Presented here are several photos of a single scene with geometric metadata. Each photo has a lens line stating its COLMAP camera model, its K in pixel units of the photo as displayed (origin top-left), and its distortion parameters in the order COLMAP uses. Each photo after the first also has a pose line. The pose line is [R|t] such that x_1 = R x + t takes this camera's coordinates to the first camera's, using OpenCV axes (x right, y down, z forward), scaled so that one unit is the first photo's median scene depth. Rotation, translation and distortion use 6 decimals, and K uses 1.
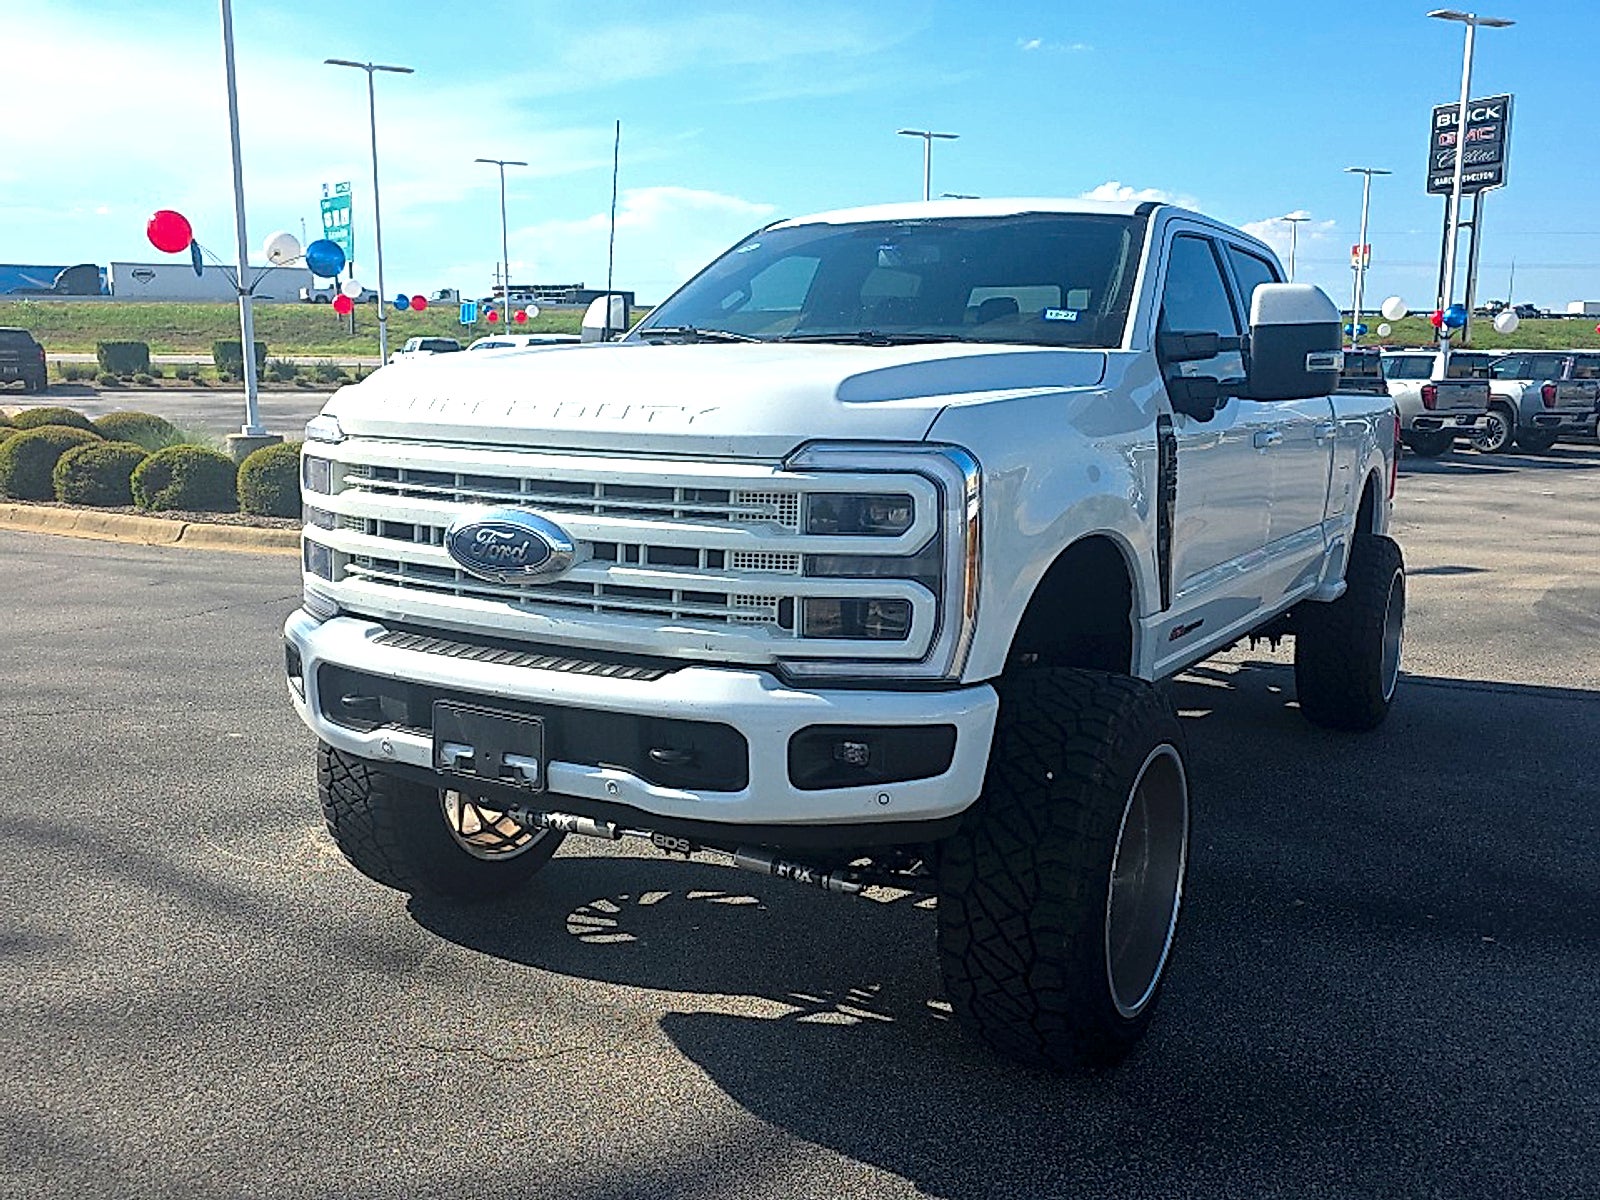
lens RADIAL K [[1439.9, 0, 791.3], [0, 1439.9, 607.1], [0, 0, 1]] dist [0.082251, -0.092541]
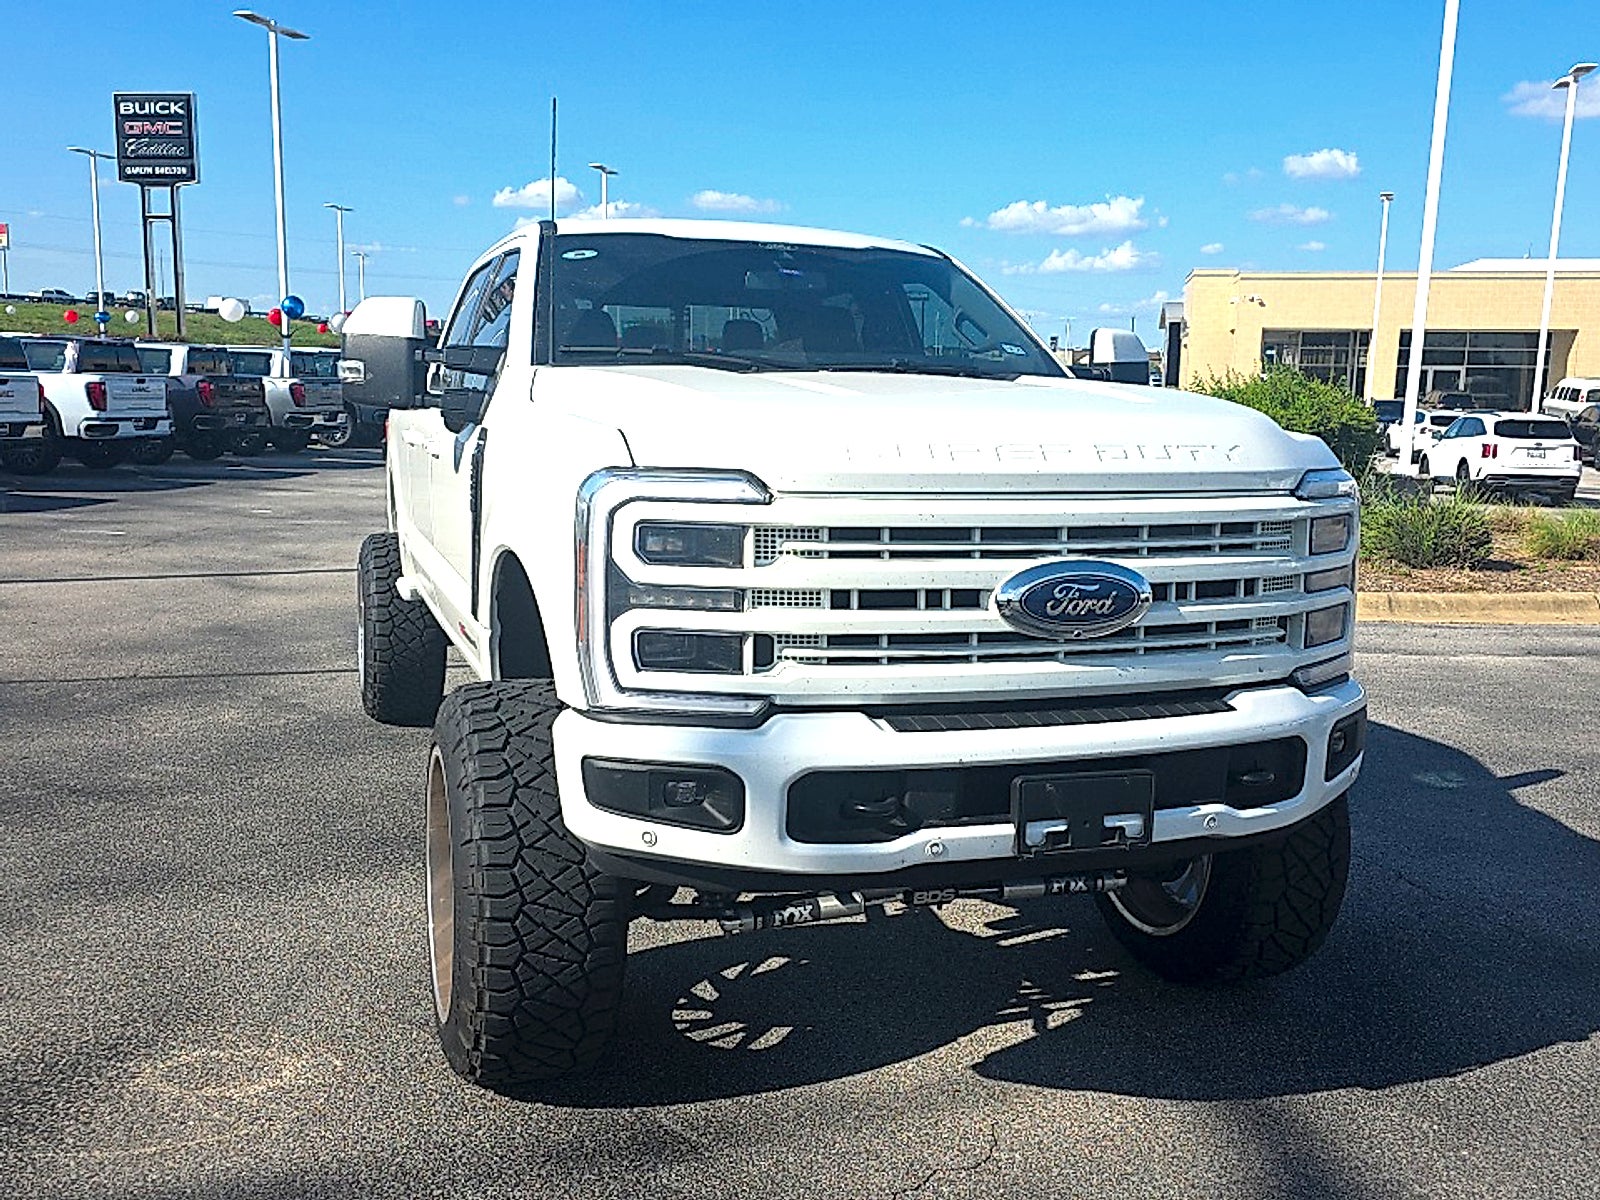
lens RADIAL K [[1447.4, 0, 831.7], [0, 1447.4, 605.4], [0, 0, 1]] dist [0.102672, -0.157834]
pose [[0.631188, -0.113493, 0.767281, -0.964032], [0.110497, 0.992304, 0.055879, -0.102310], [-0.767718, 0.049512, 0.638872, 0.488981]]
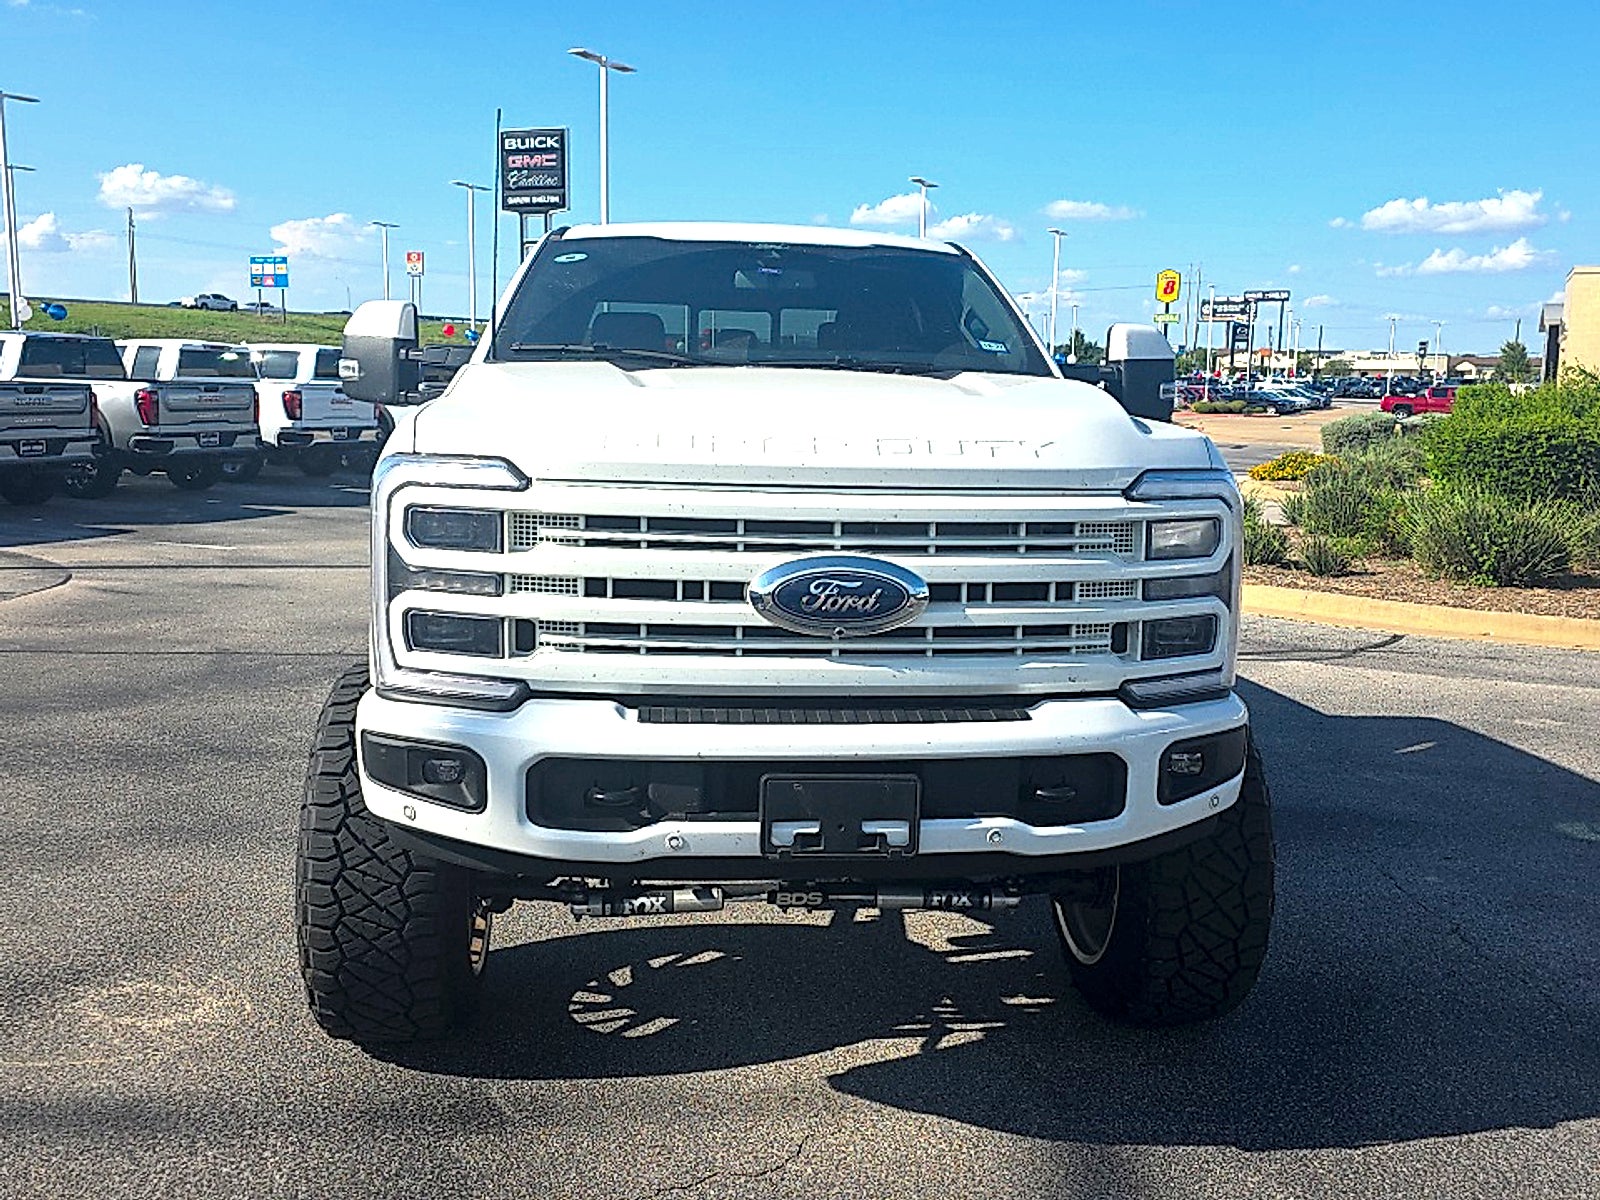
lens RADIAL K [[1449.9, 0, 822.9], [0, 1449.9, 592.6], [0, 0, 1]] dist [0.086211, -0.113699]
pose [[0.799368, -0.077381, 0.595838, -0.708189], [0.084106, 0.996319, 0.016556, -0.056821], [-0.594926, 0.036880, 0.802934, 0.255726]]
